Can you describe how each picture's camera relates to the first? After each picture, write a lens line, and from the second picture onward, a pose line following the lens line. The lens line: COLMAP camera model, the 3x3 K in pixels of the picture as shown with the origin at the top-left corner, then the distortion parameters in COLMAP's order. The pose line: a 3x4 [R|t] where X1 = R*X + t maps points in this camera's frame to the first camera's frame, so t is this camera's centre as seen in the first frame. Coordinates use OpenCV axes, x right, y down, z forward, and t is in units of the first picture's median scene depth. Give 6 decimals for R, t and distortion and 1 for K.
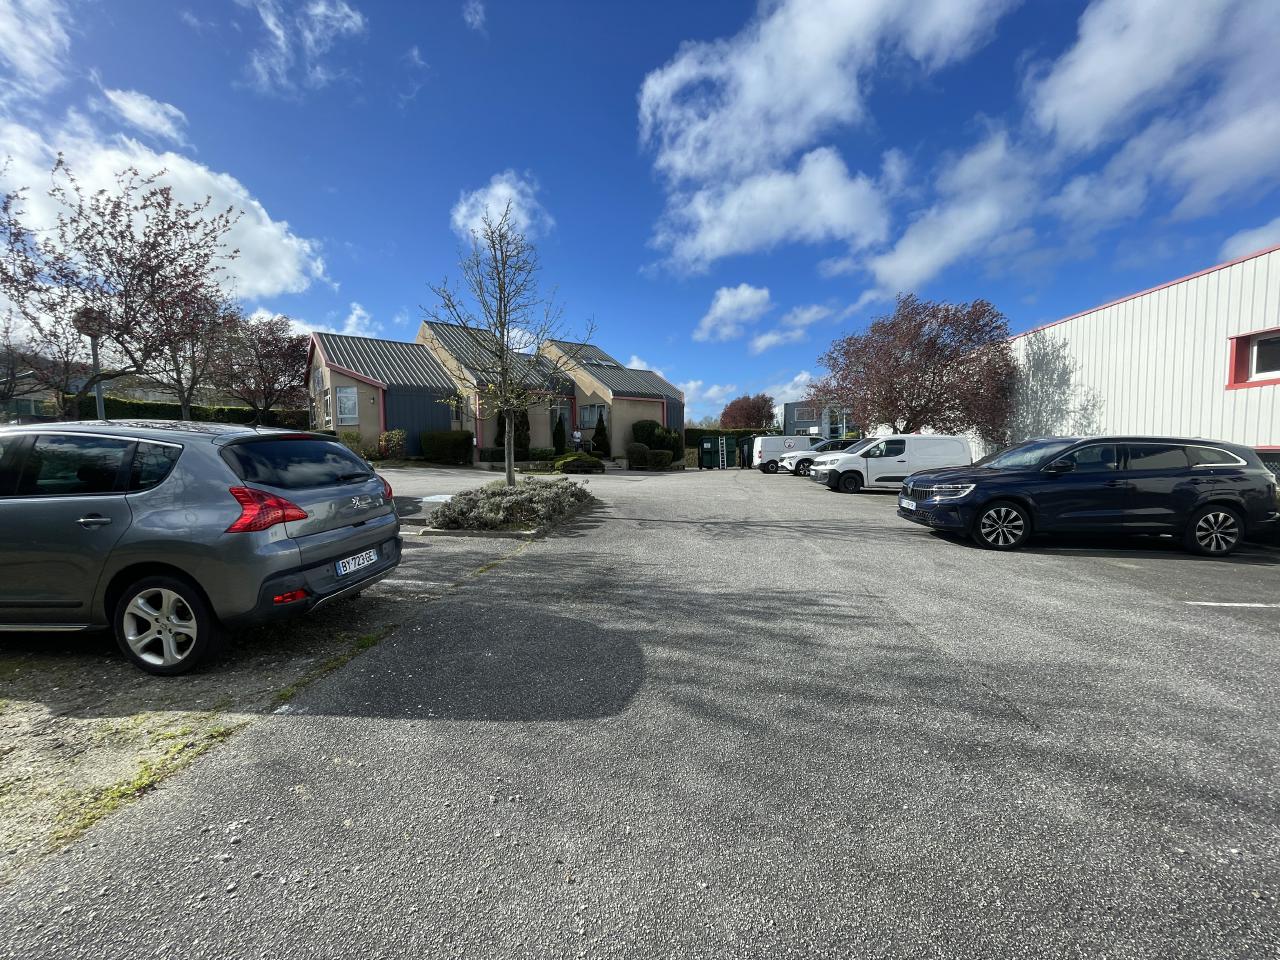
lens RADIAL K [[515.6, 0, 639.0], [0, 515.6, 469.0], [0, 0, 1]] dist [-0.006061, 0.000248]
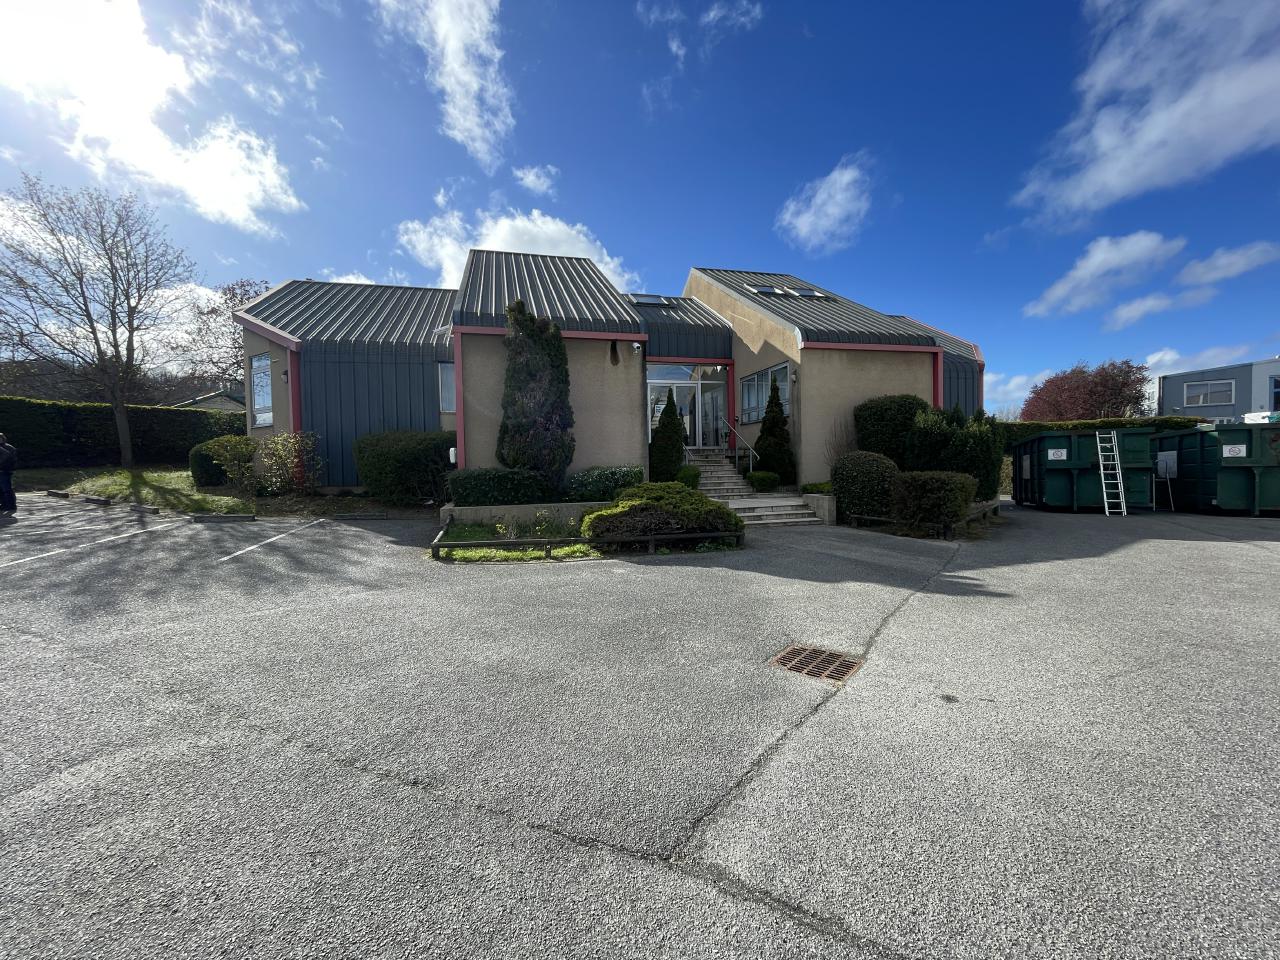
lens RADIAL K [[515.6, 0, 640.9], [0, 515.6, 487.2], [0, 0, 1]] dist [-0.006061, 0.000248]
pose [[0.903433, 0.014531, -0.428482, 0.015368], [-0.006114, 0.999761, 0.021013, -0.038350], [0.428685, -0.016364, 0.903306, 0.709898]]
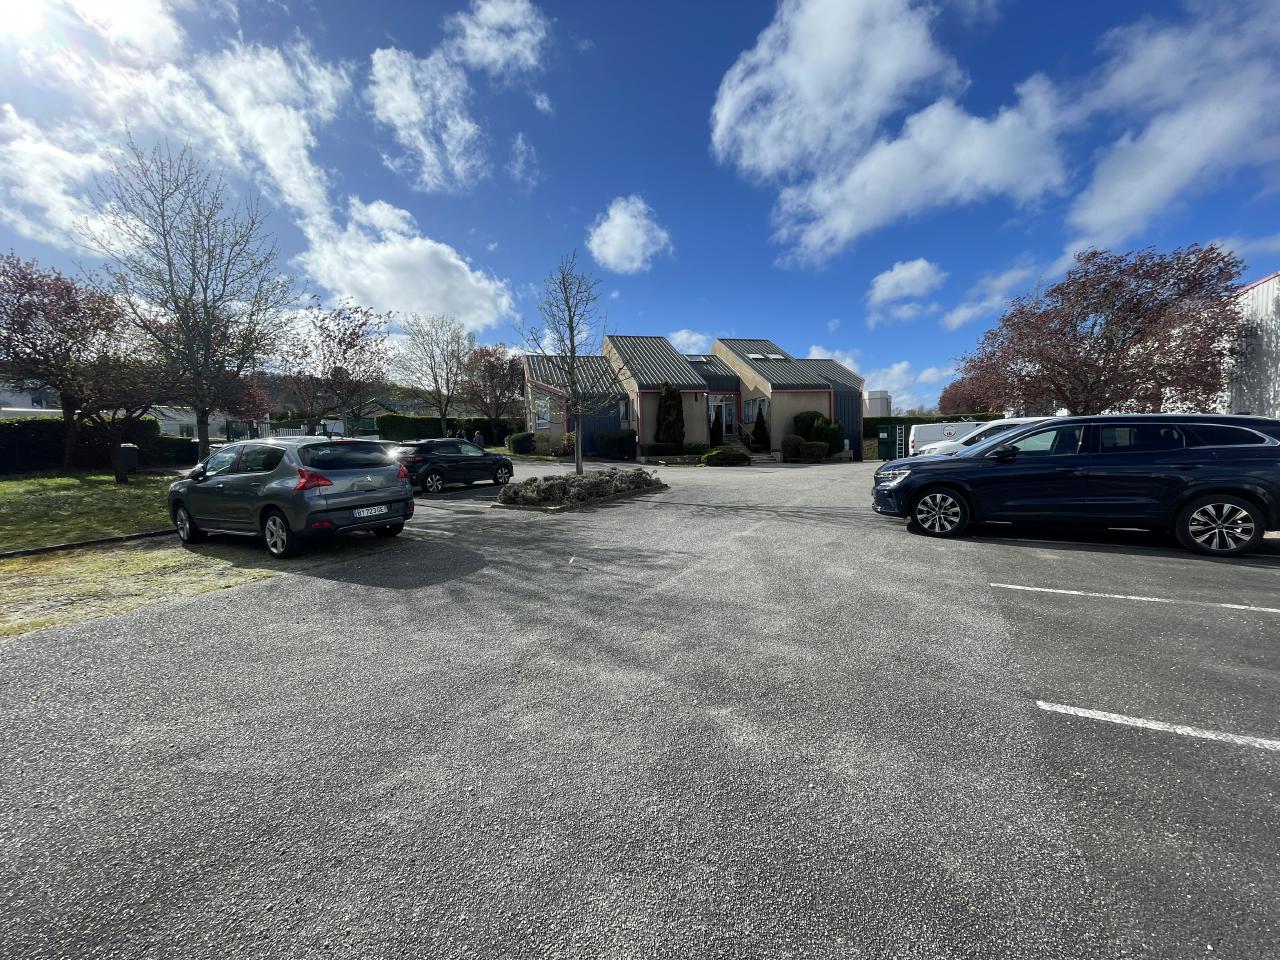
lens RADIAL K [[515.6, 0, 643.1], [0, 515.6, 480.7], [0, 0, 1]] dist [-0.006061, 0.000248]
pose [[0.914061, 0.005102, -0.405545, 0.165046], [0.008521, 0.999459, 0.031780, 0.003576], [0.405488, -0.032504, 0.913522, -0.040042]]
